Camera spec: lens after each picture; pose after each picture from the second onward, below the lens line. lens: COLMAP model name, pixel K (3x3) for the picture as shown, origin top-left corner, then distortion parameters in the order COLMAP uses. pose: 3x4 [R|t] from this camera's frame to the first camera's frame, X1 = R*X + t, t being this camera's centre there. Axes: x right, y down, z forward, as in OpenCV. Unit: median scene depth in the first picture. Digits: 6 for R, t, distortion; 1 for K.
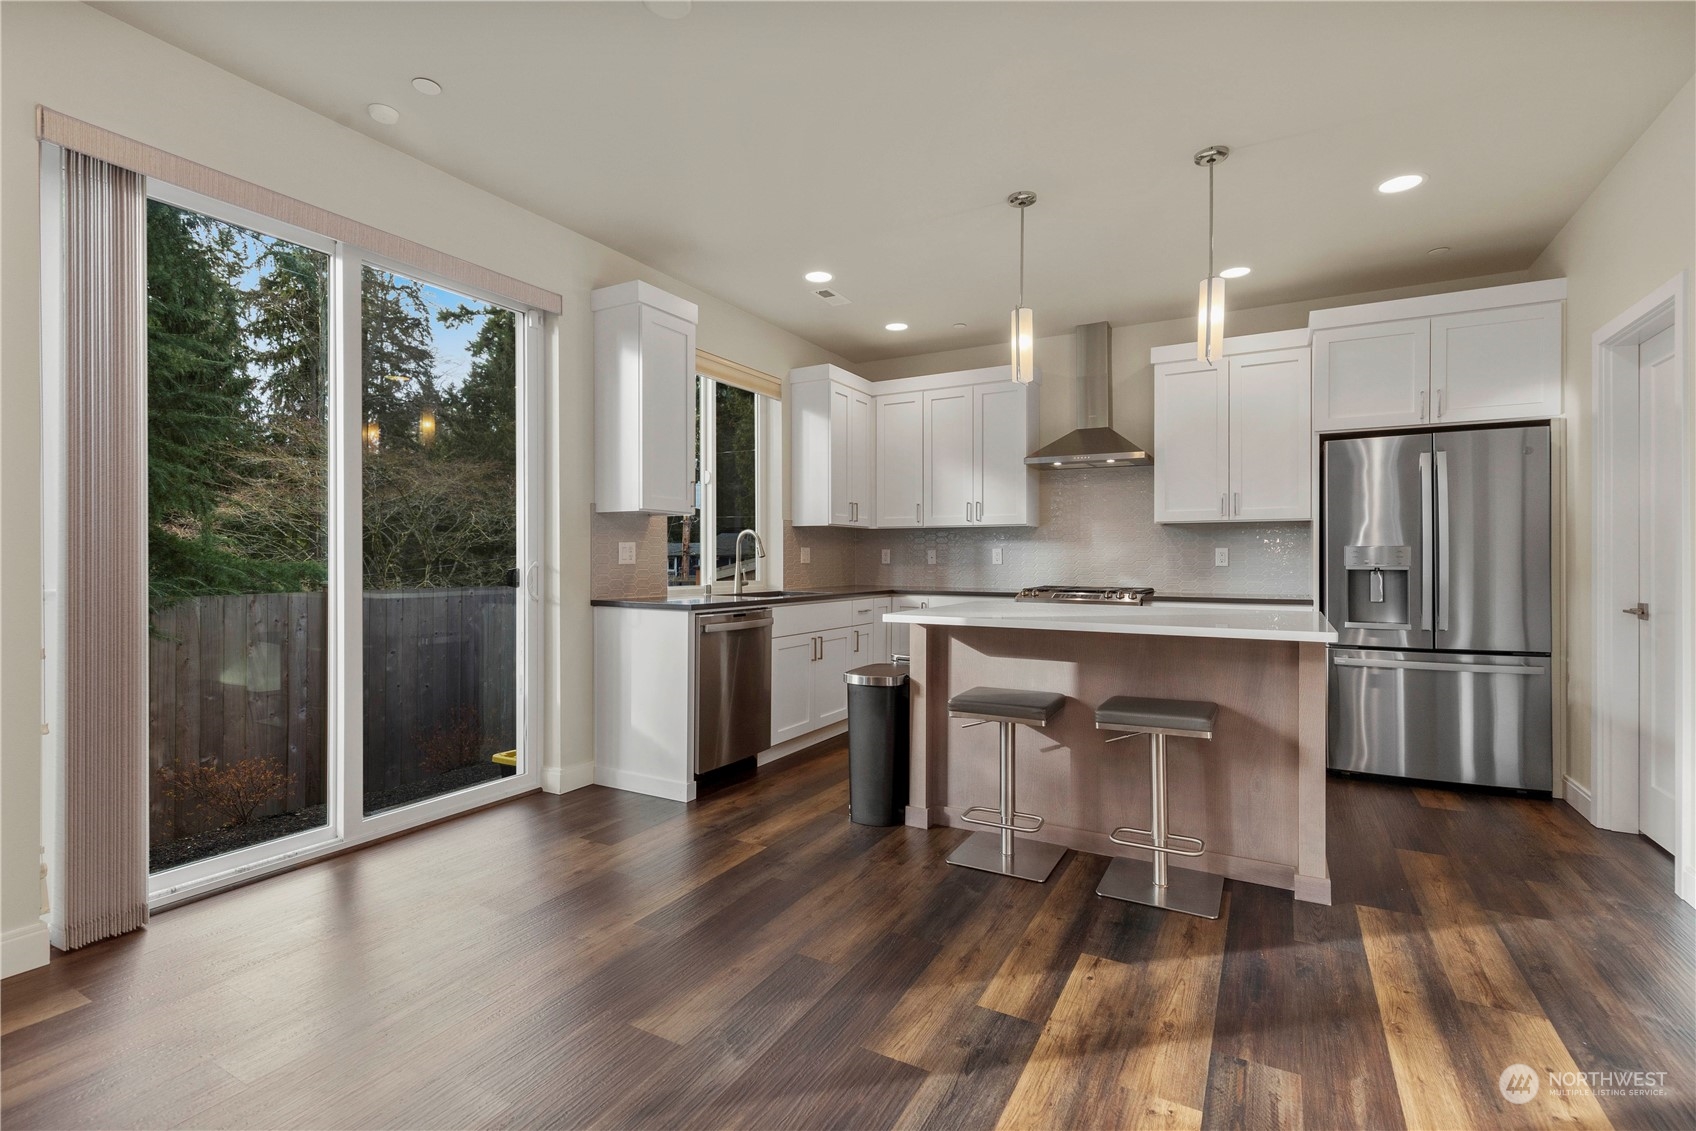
lens RADIAL K [[770.7, 0, 847.1], [0, 770.7, 564.8], [0, 0, 1]] dist [0.003225, -0.000493]
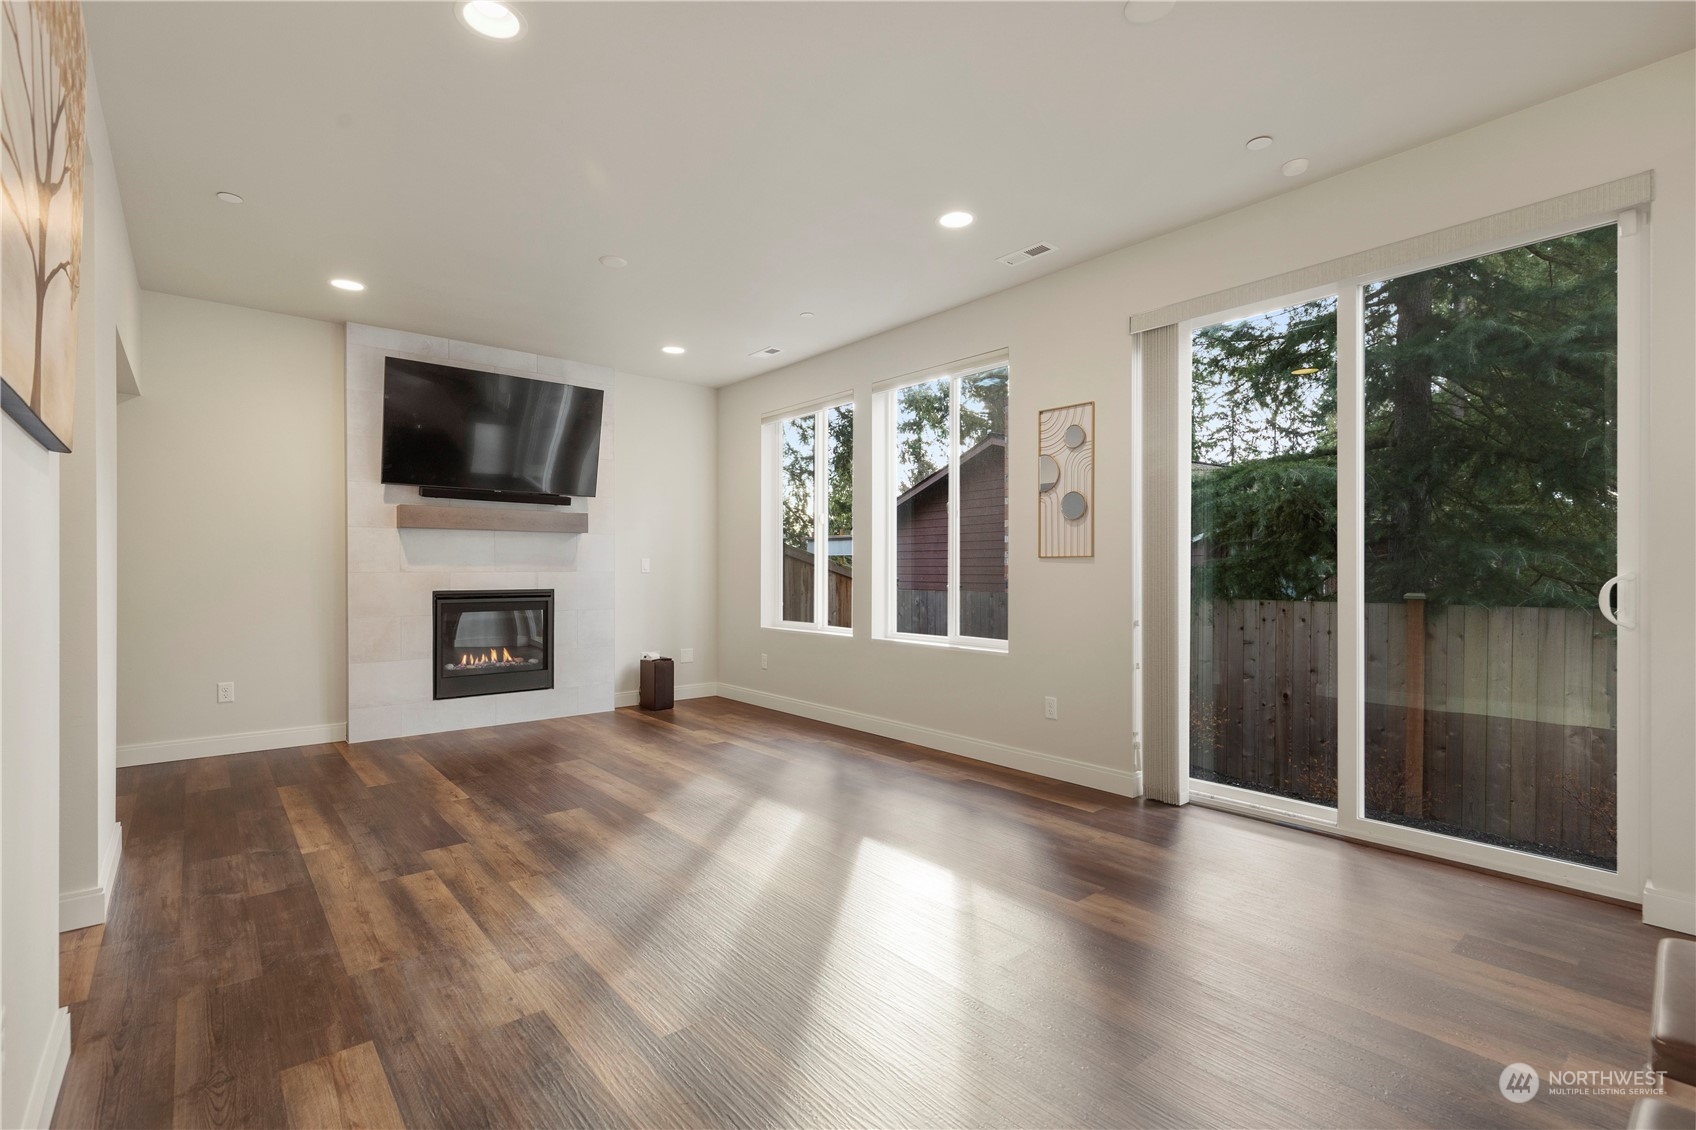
lens RADIAL K [[770.7, 0, 845.2], [0, 770.7, 579.8], [0, 0, 1]] dist [0.003225, -0.000493]
pose [[-0.354399, 0.011004, -0.935029, 0.493959], [-0.009162, 0.999842, 0.015239, -0.002650], [0.935049, 0.013967, -0.354242, 0.583979]]
